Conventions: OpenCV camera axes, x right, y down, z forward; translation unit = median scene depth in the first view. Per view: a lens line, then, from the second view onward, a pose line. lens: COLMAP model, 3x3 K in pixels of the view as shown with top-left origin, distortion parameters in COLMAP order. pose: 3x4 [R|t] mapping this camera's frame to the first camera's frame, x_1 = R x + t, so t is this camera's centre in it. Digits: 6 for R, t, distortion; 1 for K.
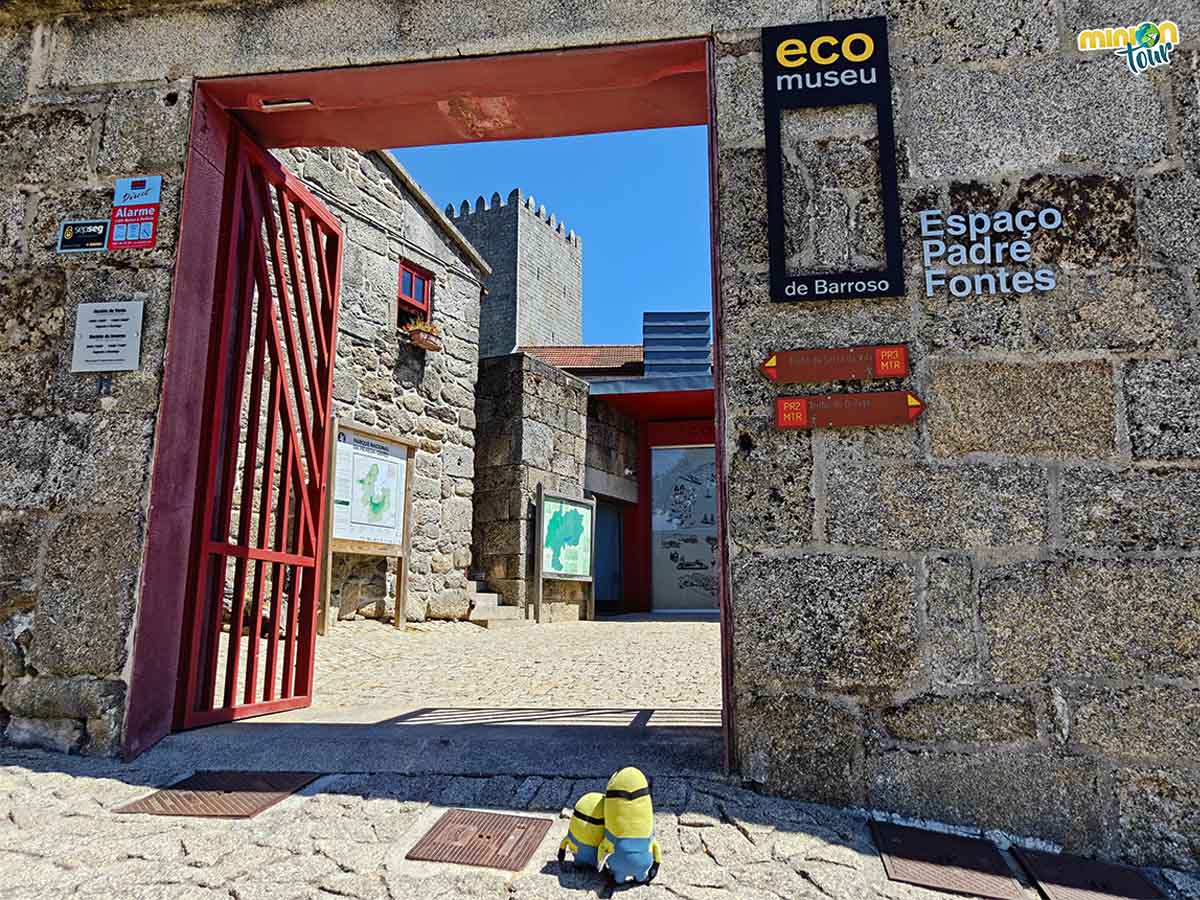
lens RADIAL K [[824.8, 0, 601.6], [0, 824.8, 427.6], [0, 0, 1]] dist [0.027878, -0.000143]
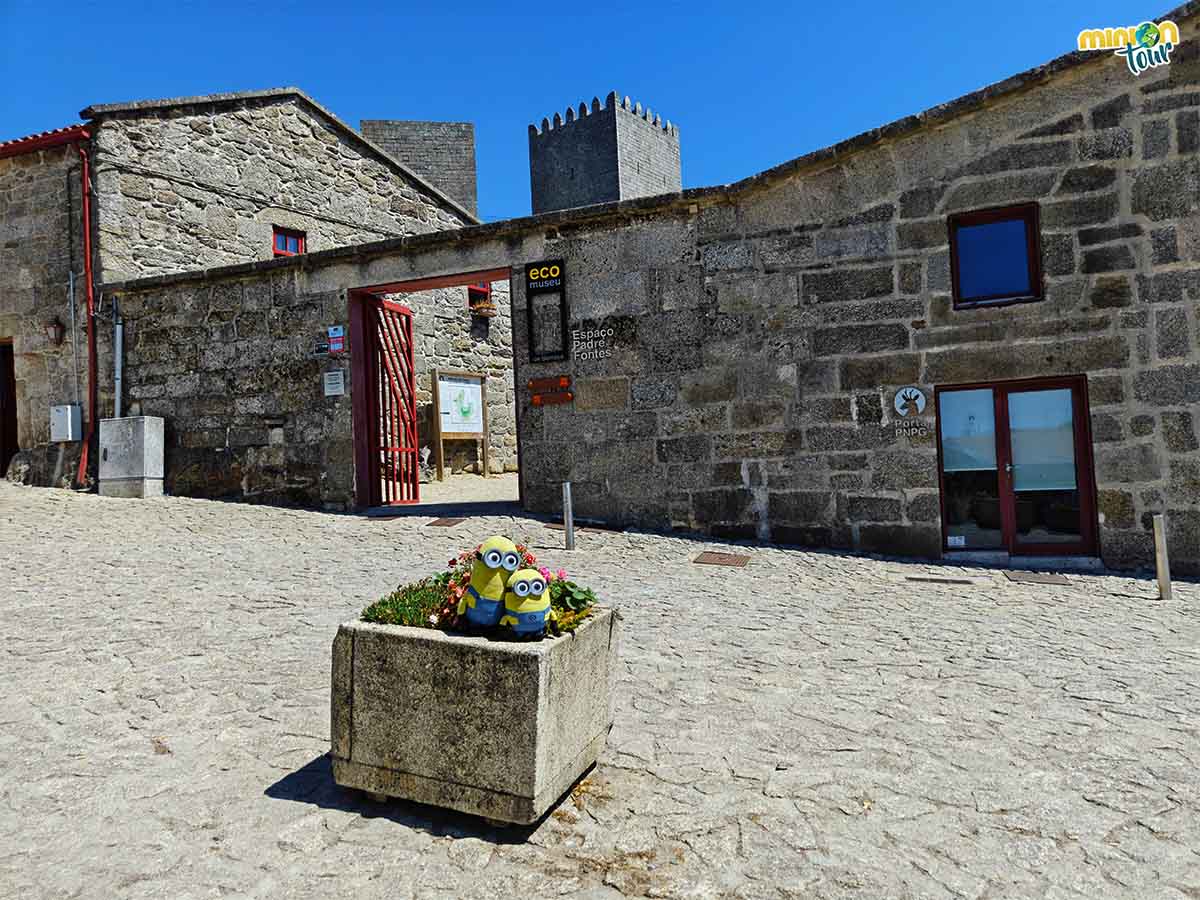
lens RADIAL K [[824.8, 0, 601.6], [0, 824.8, 427.6], [0, 0, 1]] dist [0.027878, -0.000143]
pose [[0.977453, -0.056919, -0.203339, 0.930450], [0.091102, 0.982424, 0.162925, -0.339367], [0.190491, -0.177776, 0.965458, -1.692407]]
